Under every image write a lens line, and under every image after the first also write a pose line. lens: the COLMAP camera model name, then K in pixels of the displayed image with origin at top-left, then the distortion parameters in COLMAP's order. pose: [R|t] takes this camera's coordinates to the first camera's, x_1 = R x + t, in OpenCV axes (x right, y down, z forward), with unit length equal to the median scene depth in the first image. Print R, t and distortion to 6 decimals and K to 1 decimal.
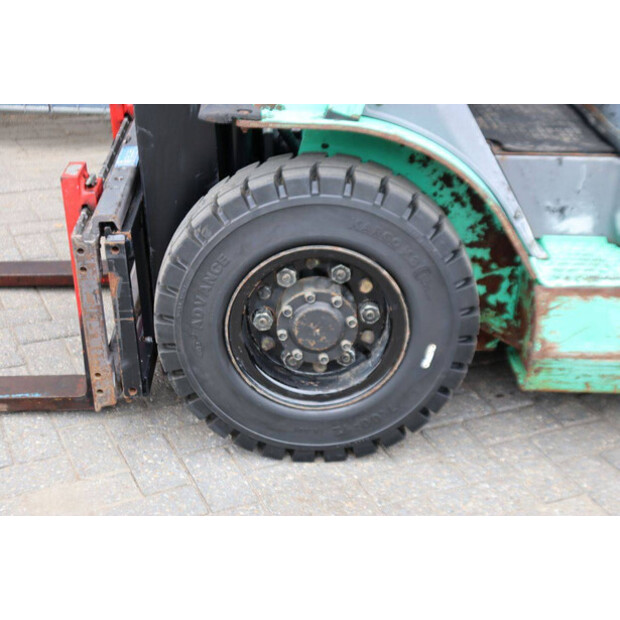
lens RADIAL K [[1037.9, 0, 311.6], [0, 1037.9, 309.1], [0, 0, 1]] dist [0.166518, 0.000000]
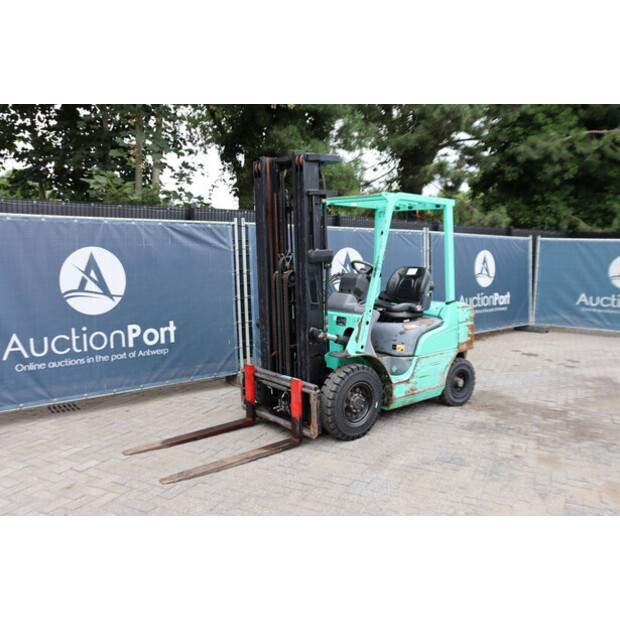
lens RADIAL K [[537.3, 0, 309.2], [0, 537.3, 306.5], [0, 0, 1]] dist [-0.111449, 0.061329]
pose [[0.768177, -0.084432, 0.634646, -1.477449], [0.290191, 0.929512, -0.227588, 0.089501], [-0.570695, 0.358997, 0.738531, -0.628091]]
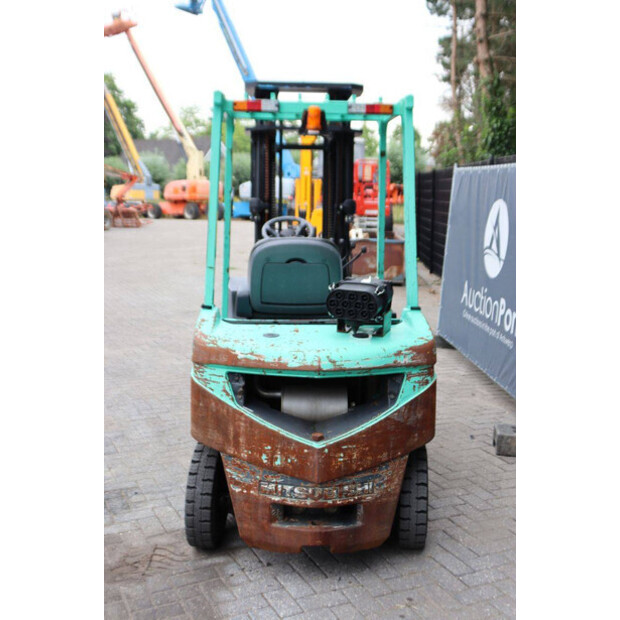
lens RADIAL K [[760.5, 0, 310.9], [0, 760.5, 313.5], [0, 0, 1]] dist [0.037225, 0.000000]
pose [[0.017365, 0.135013, -0.990692, 2.422800], [-0.456892, 0.882412, 0.112248, -0.608665], [0.889353, 0.450690, 0.077009, 0.946833]]
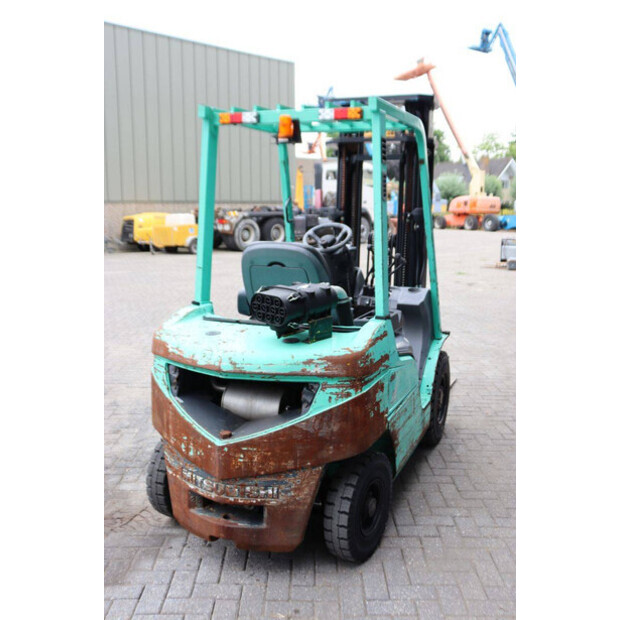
lens RADIAL K [[641.2, 0, 310.0], [0, 641.2, 312.5], [0, 0, 1]] dist [-0.020338, 0.000000]
pose [[-0.406647, 0.126550, -0.904778, 2.044280], [-0.425109, 0.850399, 0.310007, -0.920343], [0.808654, 0.510692, -0.292014, 1.578104]]
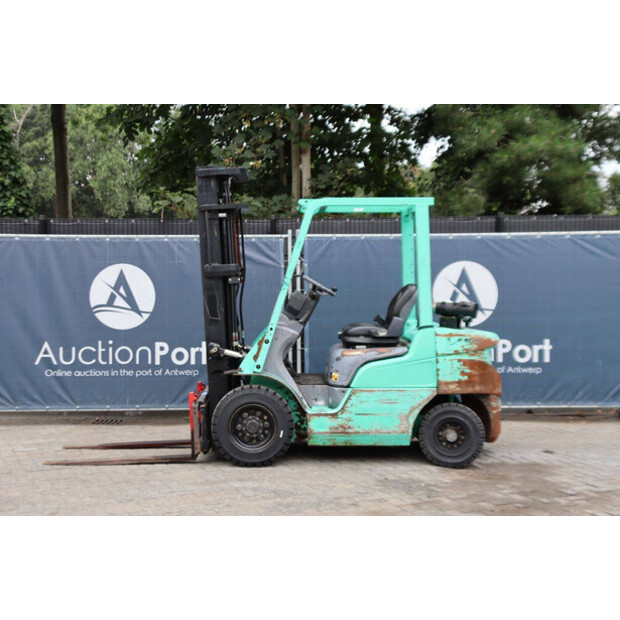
lens RADIAL K [[946.1, 0, 307.6], [0, 946.1, 308.9], [0, 0, 1]] dist [0.117452, 0.000000]
pose [[0.999573, -0.027994, -0.008414, 0.253144], [0.022224, 0.914778, -0.403346, 1.050813], [0.018988, 0.402987, 0.915009, -2.437097]]
